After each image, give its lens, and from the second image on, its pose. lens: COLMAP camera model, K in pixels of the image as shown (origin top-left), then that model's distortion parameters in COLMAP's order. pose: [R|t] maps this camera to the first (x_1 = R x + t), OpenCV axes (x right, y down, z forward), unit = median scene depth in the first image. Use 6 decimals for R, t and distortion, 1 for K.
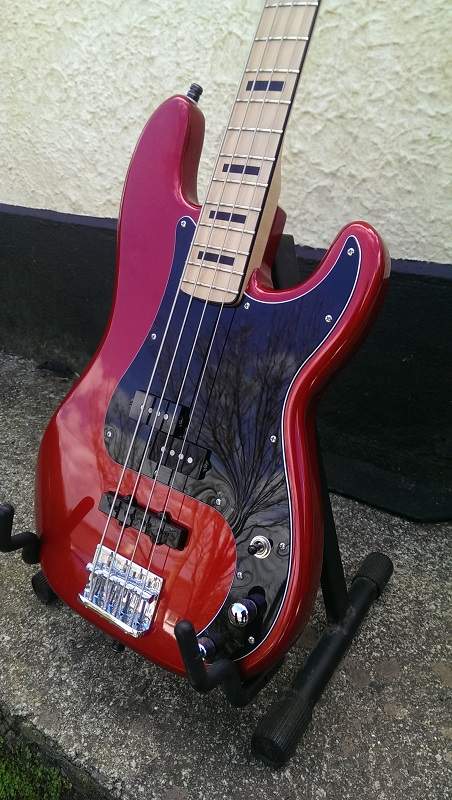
lens RADIAL K [[577.2, 0, 226.0], [0, 577.2, 400.0], [0, 0, 1]] dist [0.067620, -0.102315]
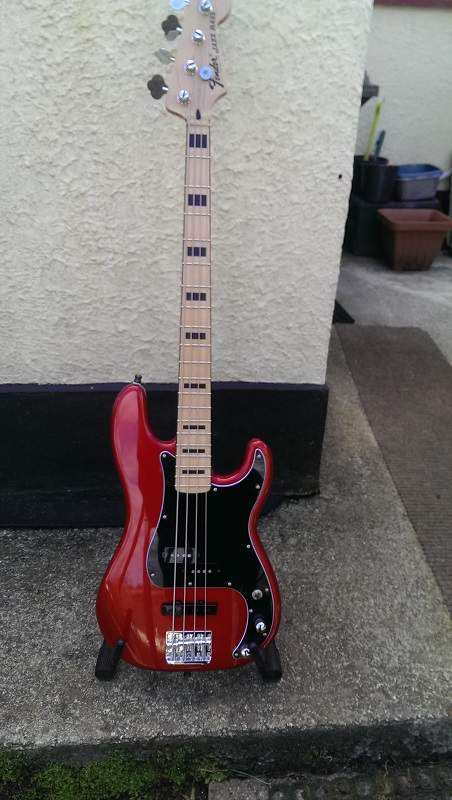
lens RADIAL K [[577.2, 0, 226.0], [0, 577.2, 400.0], [0, 0, 1]] dist [0.067620, -0.102315]
pose [[0.797275, -0.309760, 0.518074, -0.535623], [0.255956, 0.950792, 0.174588, -0.486625], [-0.546661, -0.006590, 0.837328, -0.433083]]
